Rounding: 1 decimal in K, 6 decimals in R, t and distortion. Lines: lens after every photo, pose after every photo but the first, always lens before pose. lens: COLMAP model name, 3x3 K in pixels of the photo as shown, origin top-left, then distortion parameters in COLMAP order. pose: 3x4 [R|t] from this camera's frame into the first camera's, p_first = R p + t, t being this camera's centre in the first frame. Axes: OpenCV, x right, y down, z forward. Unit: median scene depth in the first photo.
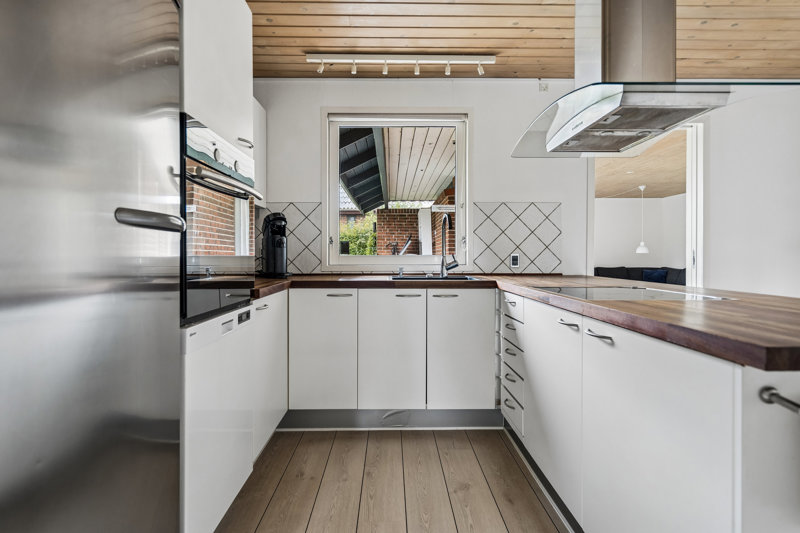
lens RADIAL K [[413.9, 0, 400.4], [0, 413.9, 257.5], [0, 0, 1]] dist [0.009008, 0.000144]
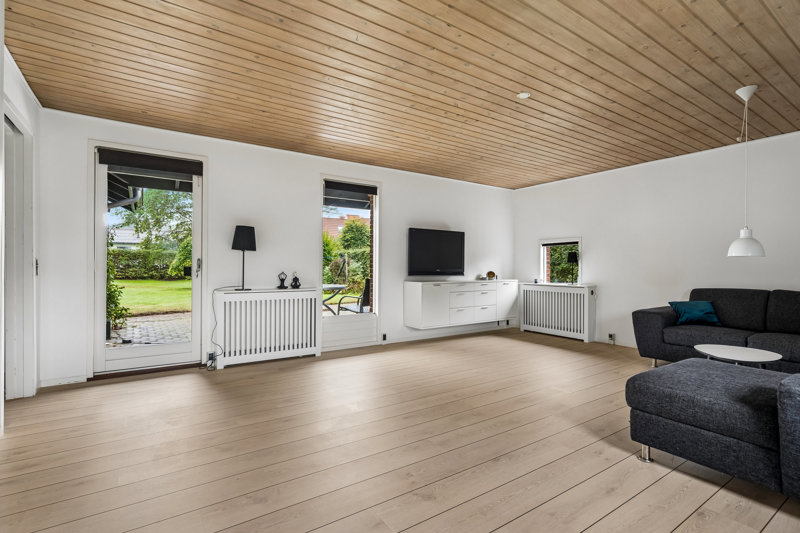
lens RADIAL K [[386.8, 0, 400.0], [0, 386.8, 266.5], [0, 0, 1]] dist [0.002901, 0.000329]
pose [[0.544018, 0.004138, -0.839064, 1.812960], [-0.007578, 0.999971, 0.000018, 0.003718], [0.839040, 0.006348, 0.544033, 1.304094]]
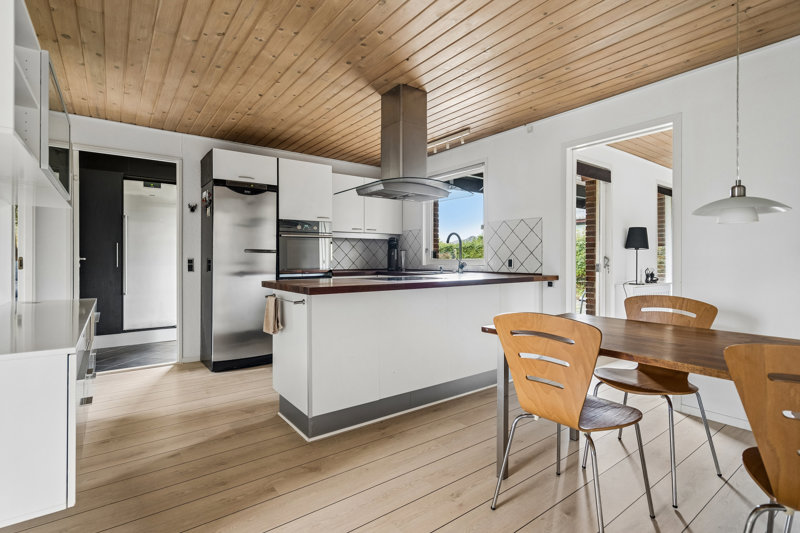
lens RADIAL K [[389.2, 0, 400.2], [0, 389.2, 259.1], [0, 0, 1]] dist [0.001554, 0.000298]
pose [[0.579027, 0.000272, -0.815308, 1.105569], [-0.003596, 0.999991, -0.002220, -0.001500], [0.815300, 0.004217, 0.579023, -0.034190]]
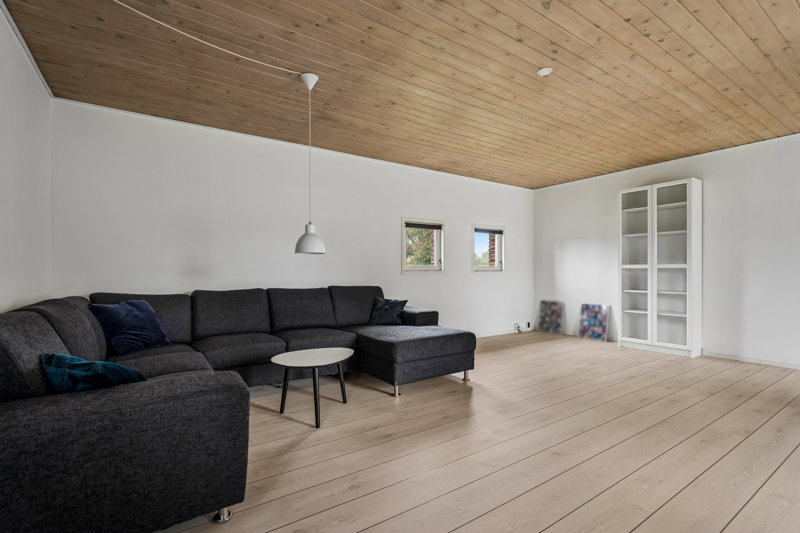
lens RADIAL K [[375.3, 0, 399.9], [0, 375.3, 270.9], [0, 0, 1]] dist [0.001529, 0.000263]
pose [[-0.541417, -0.000401, 0.840754, 0.626128], [0.003399, 0.999991, 0.002666, 0.012287], [-0.840747, 0.004301, -0.541411, 2.829912]]
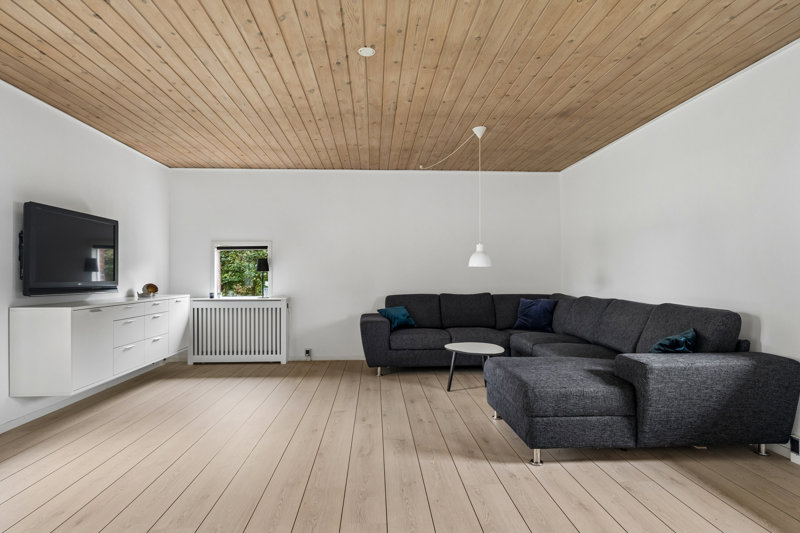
lens RADIAL K [[432.9, 0, 401.8], [0, 432.9, 273.4], [0, 0, 1]] dist [0.003075, 0.000718]
pose [[0.999240, -0.000407, 0.038974, 1.194245], [0.000734, 0.999965, -0.008381, 0.002775], [-0.038970, 0.008404, 0.999205, 1.262239]]
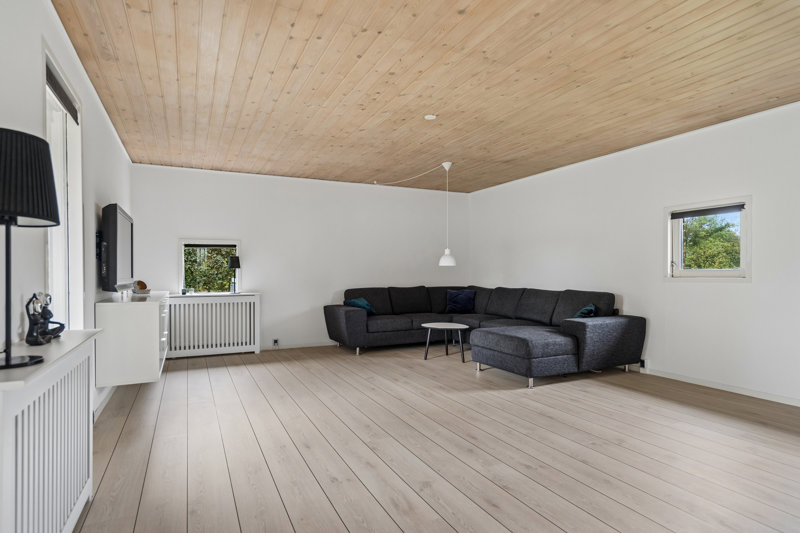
lens RADIAL K [[432.9, 0, 401.8], [0, 432.9, 273.4], [0, 0, 1]] dist [0.003075, 0.000718]
pose [[0.906285, -0.002424, 0.422659, 0.577288], [0.002644, 0.999997, 0.000067, 0.002498], [-0.422658, 0.001057, 0.906289, 1.039245]]
